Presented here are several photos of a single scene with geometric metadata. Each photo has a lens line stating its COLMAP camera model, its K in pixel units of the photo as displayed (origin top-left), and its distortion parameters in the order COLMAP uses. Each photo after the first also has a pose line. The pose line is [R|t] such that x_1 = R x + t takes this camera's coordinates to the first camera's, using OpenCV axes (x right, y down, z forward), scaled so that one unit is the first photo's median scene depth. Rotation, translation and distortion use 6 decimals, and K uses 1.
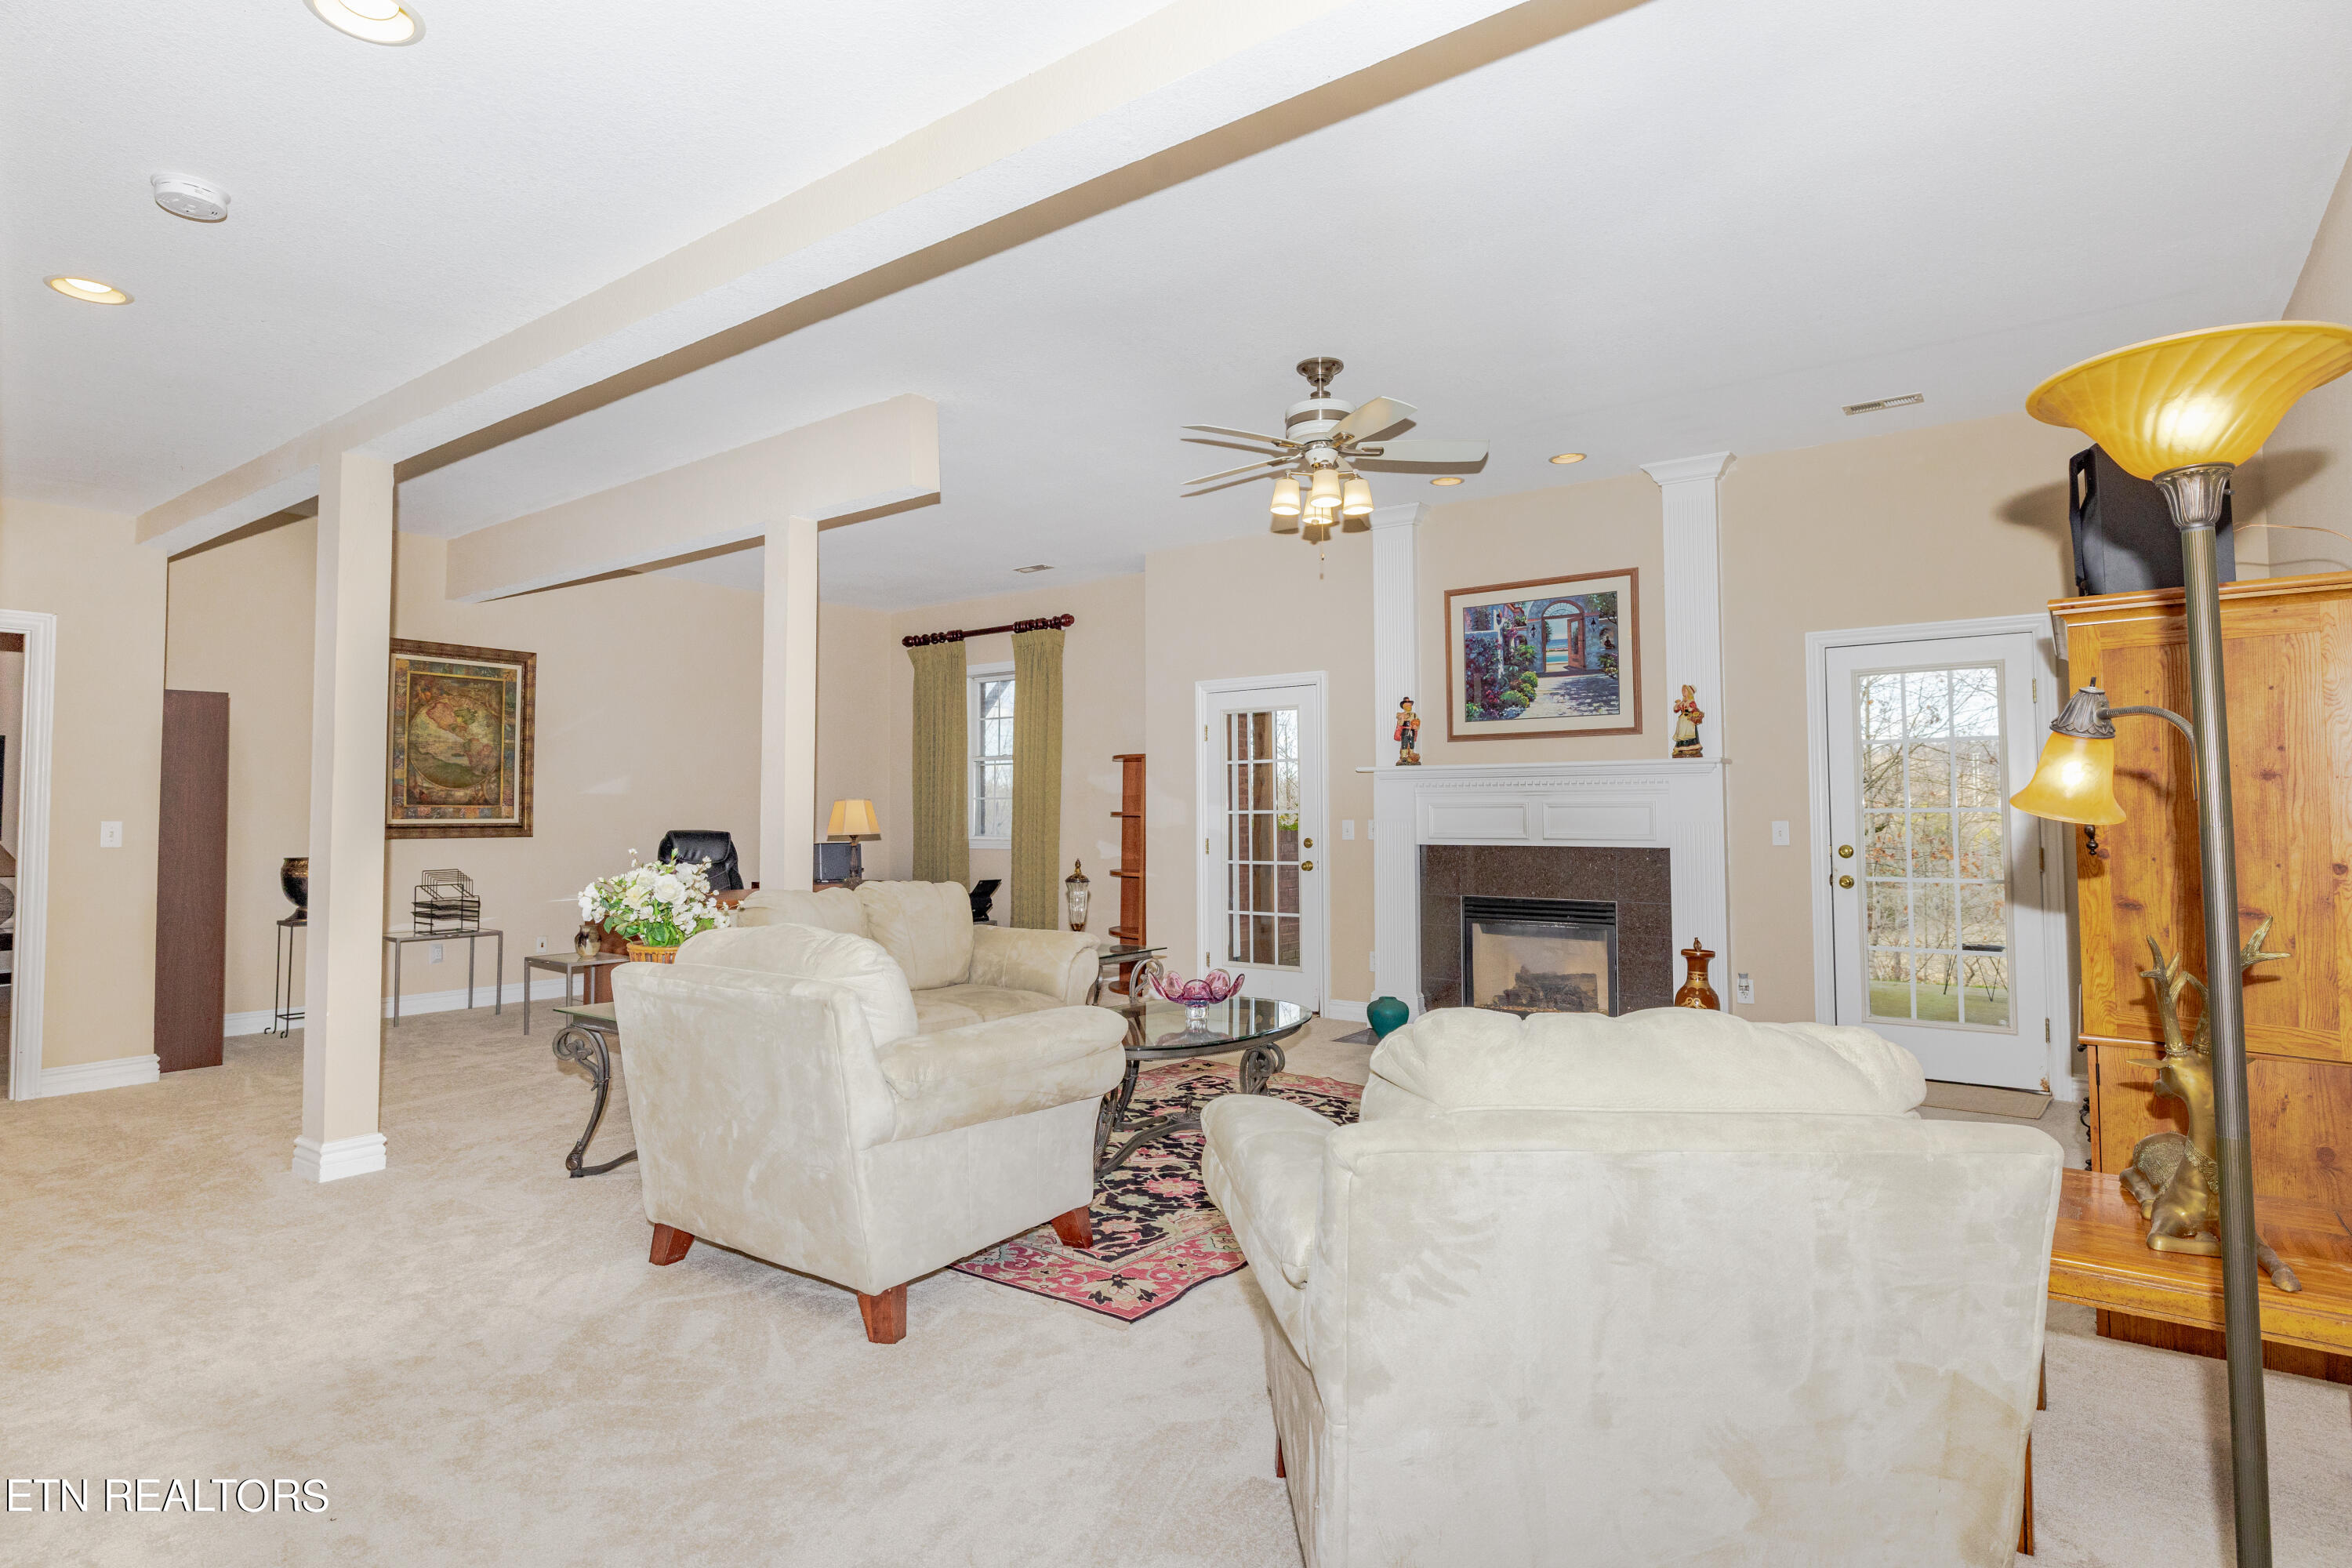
lens RADIAL K [[1231.7, 0, 1154.8], [0, 1231.7, 765.5], [0, 0, 1]] dist [-0.001045, 0.000041]
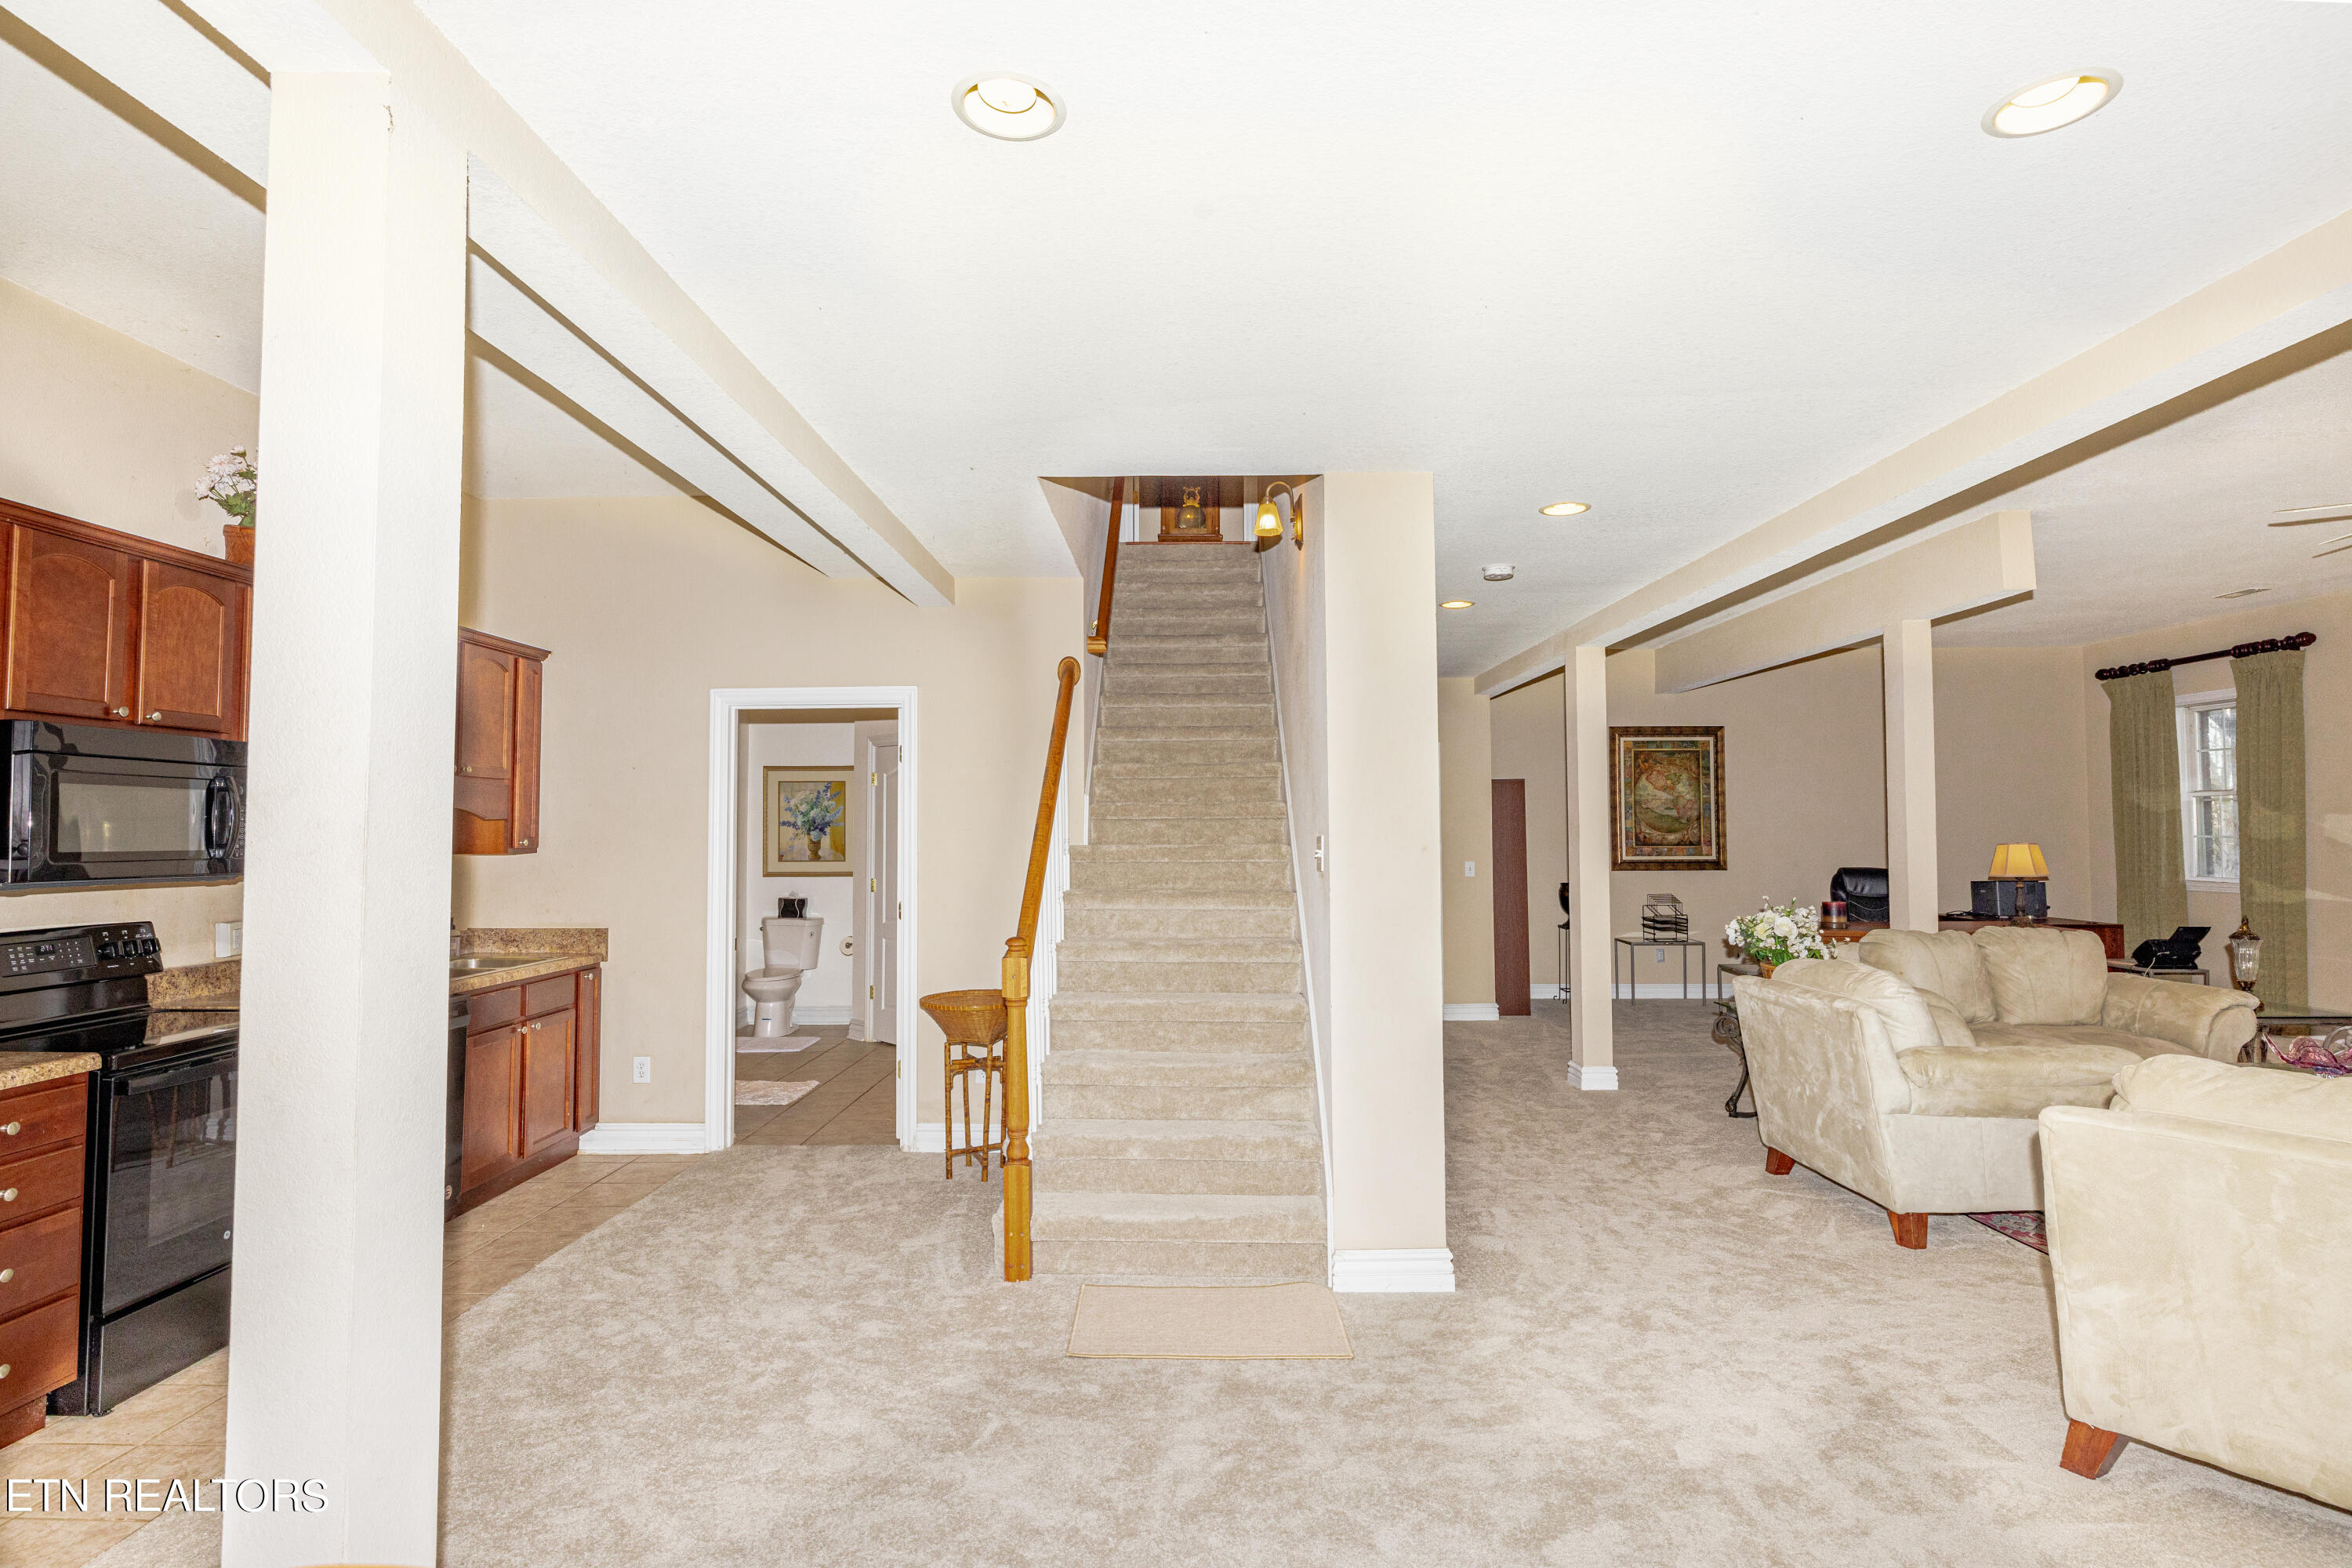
lens RADIAL K [[1169.9, 0, 1176.0], [0, 1169.9, 784.0], [0, 0, 1]] dist [-0.003614, 0.000071]
pose [[0.591748, -0.033306, -0.805435, 0.206562], [0.035776, 0.999247, -0.015036, -0.051032], [0.805329, -0.019917, 0.592494, -0.269449]]
